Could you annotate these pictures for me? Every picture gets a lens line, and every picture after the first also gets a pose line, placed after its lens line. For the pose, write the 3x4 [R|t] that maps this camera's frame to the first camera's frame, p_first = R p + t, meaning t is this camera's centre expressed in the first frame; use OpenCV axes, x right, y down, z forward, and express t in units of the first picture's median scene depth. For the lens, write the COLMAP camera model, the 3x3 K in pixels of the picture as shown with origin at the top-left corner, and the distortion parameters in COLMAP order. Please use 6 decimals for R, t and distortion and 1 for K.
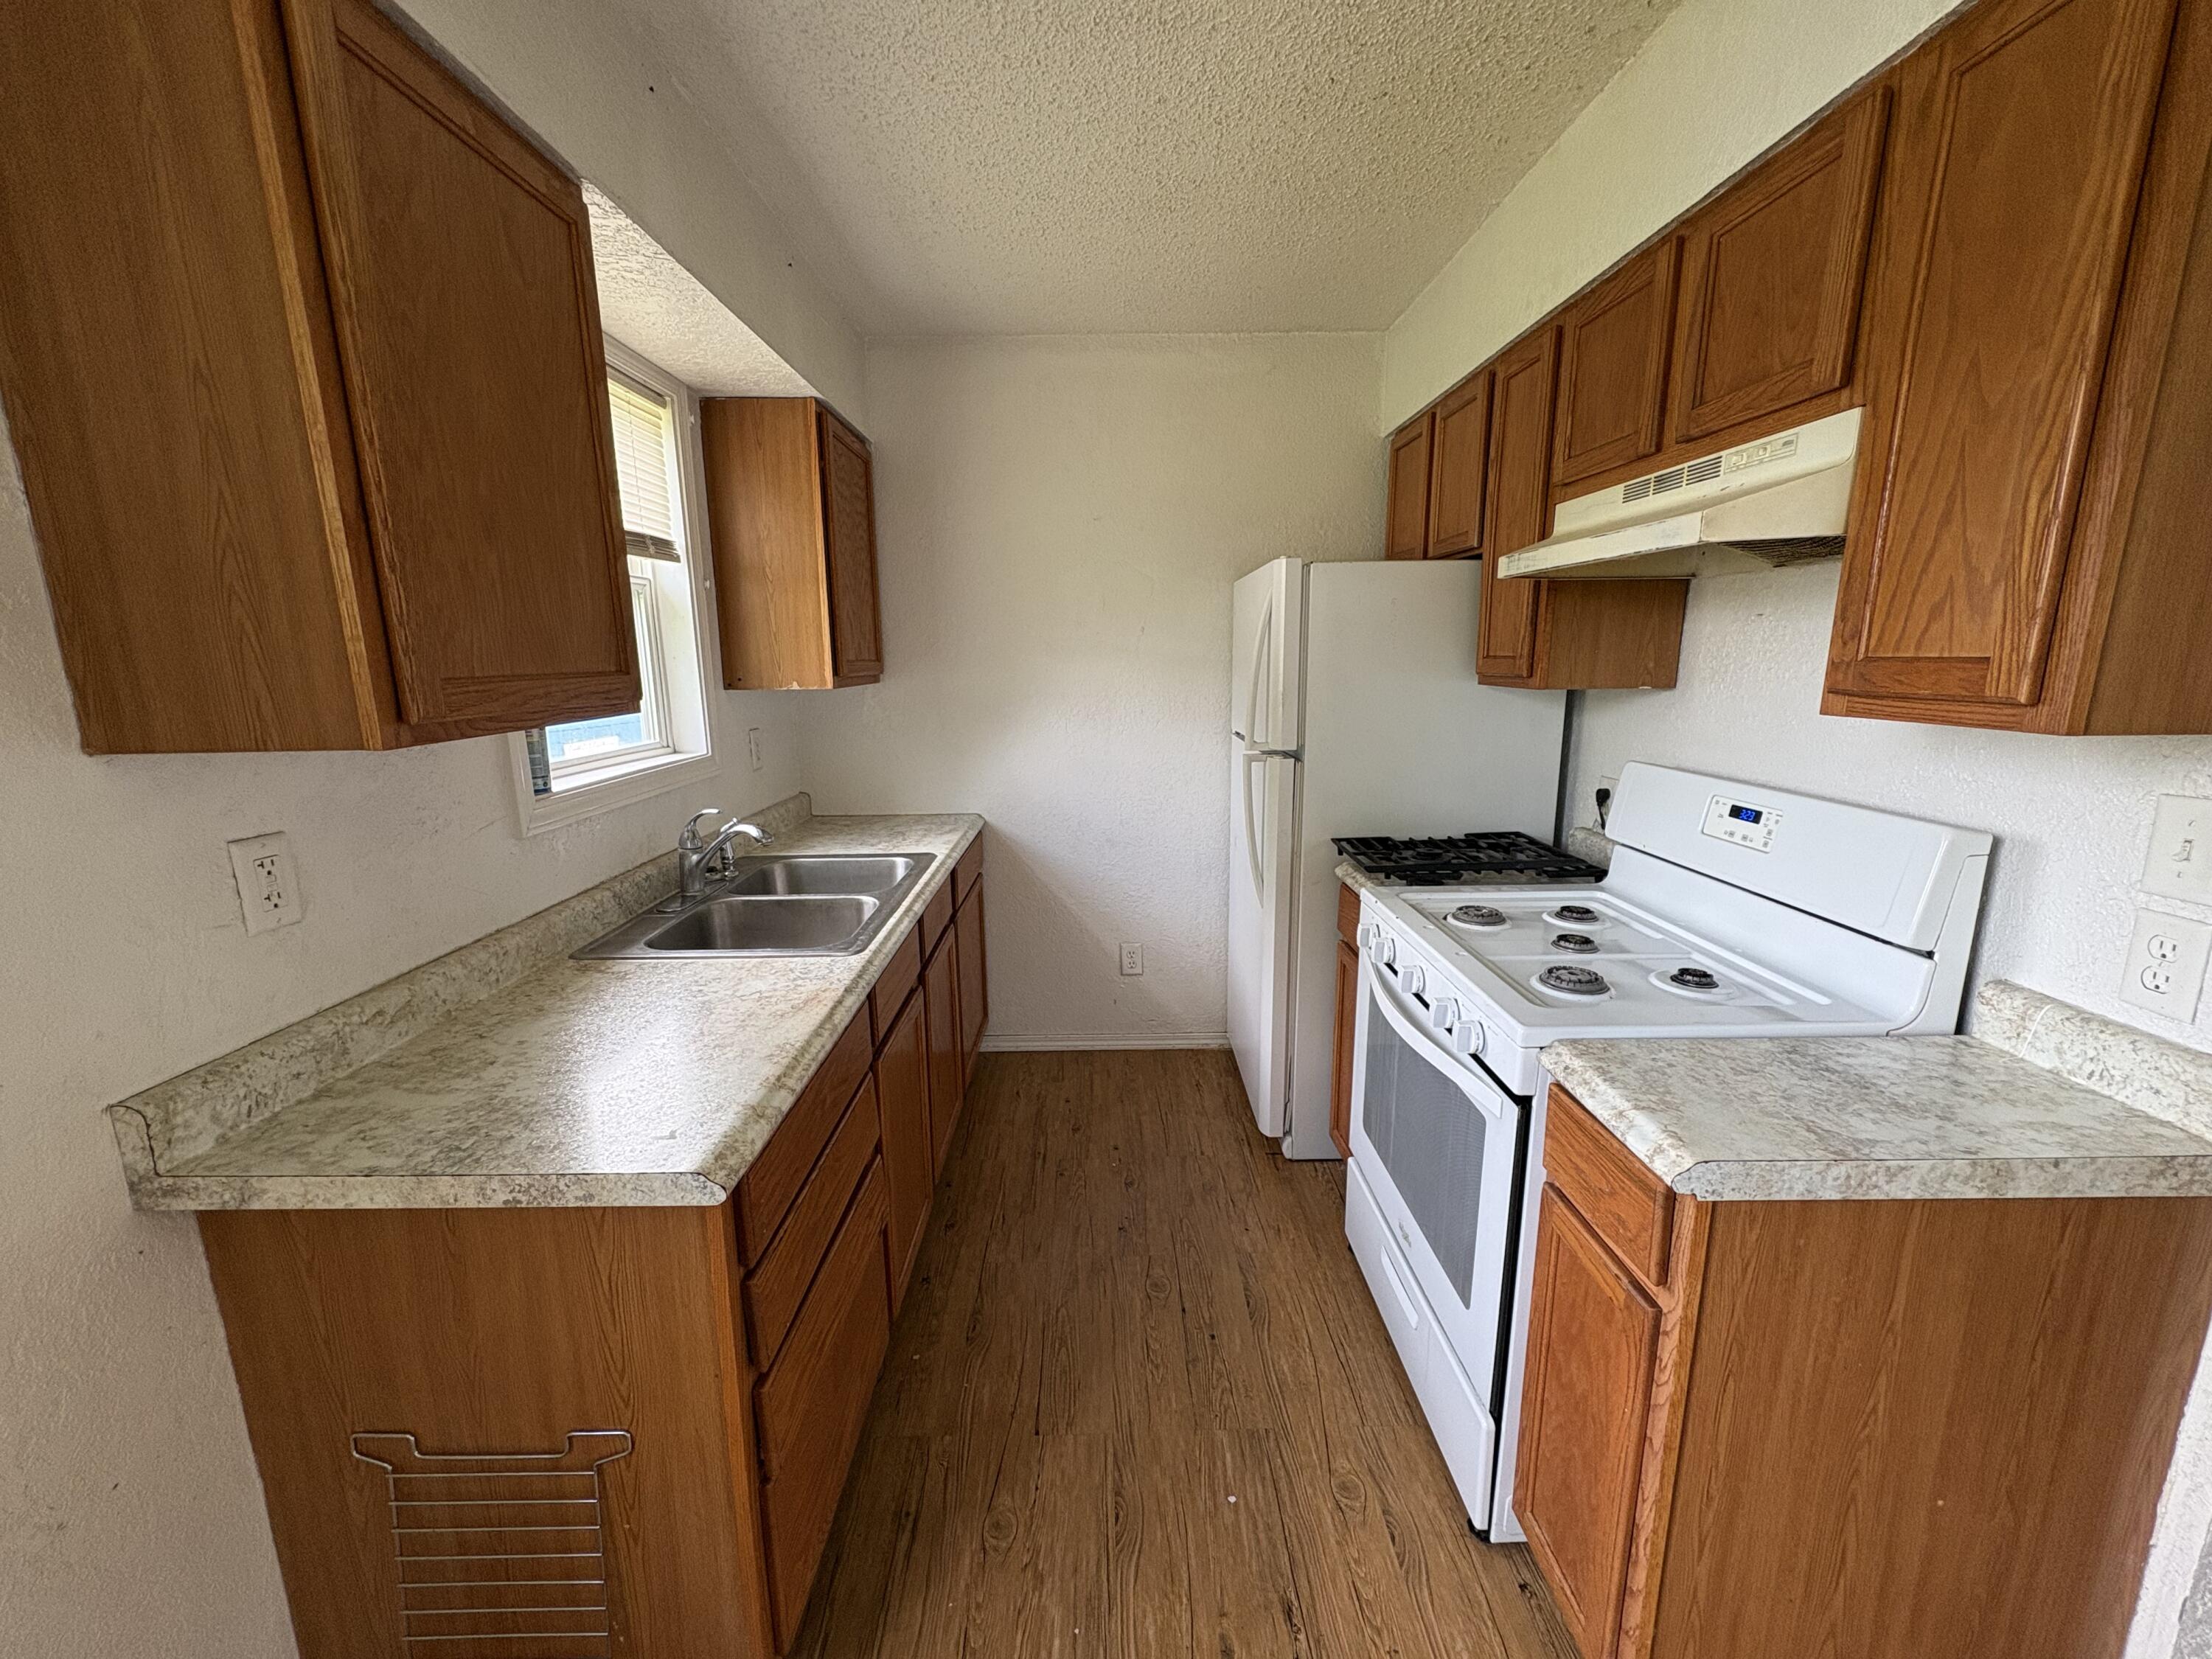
lens RADIAL K [[876.9, 0, 1106.0], [0, 876.9, 829.5], [0, 0, 1]] dist [0.000035, -0.000076]
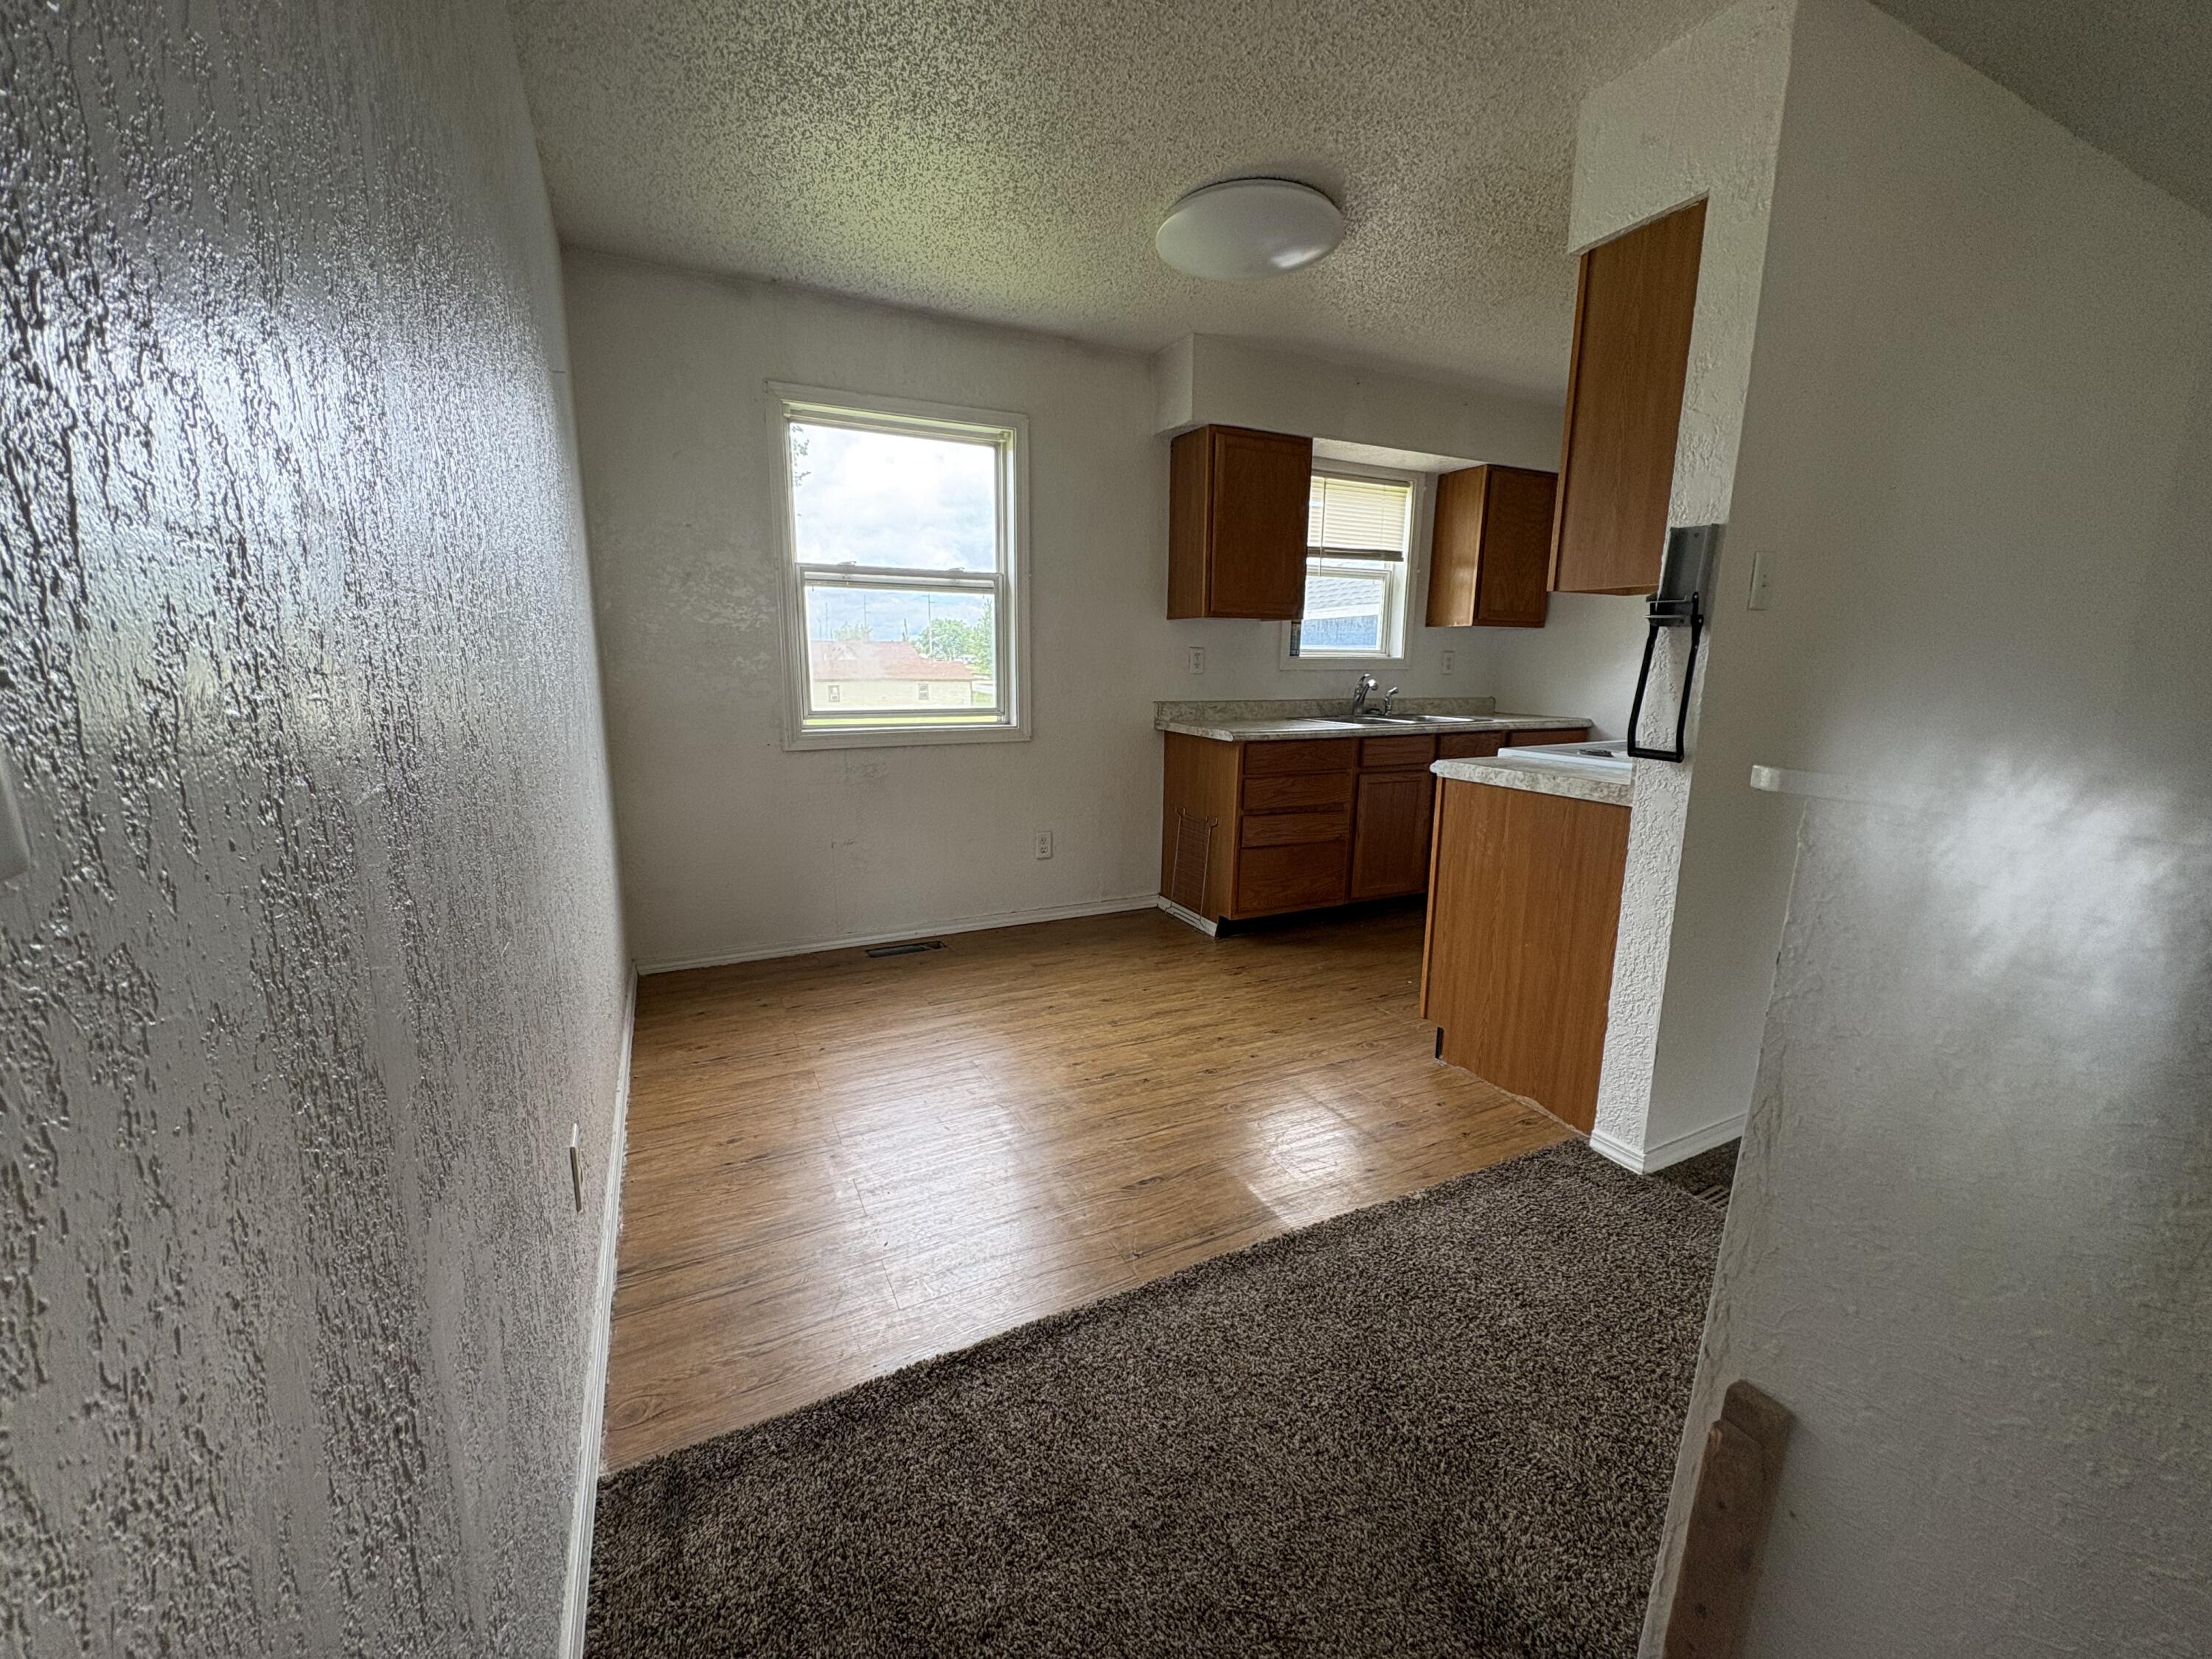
lens RADIAL K [[876.9, 0, 1106.0], [0, 876.9, 829.5], [0, 0, 1]] dist [0.000035, -0.000076]
pose [[0.436065, 0.188558, -0.879939, 2.424790], [-0.189643, 0.975099, 0.114969, 0.431174], [0.879706, 0.116740, 0.460965, -1.023526]]
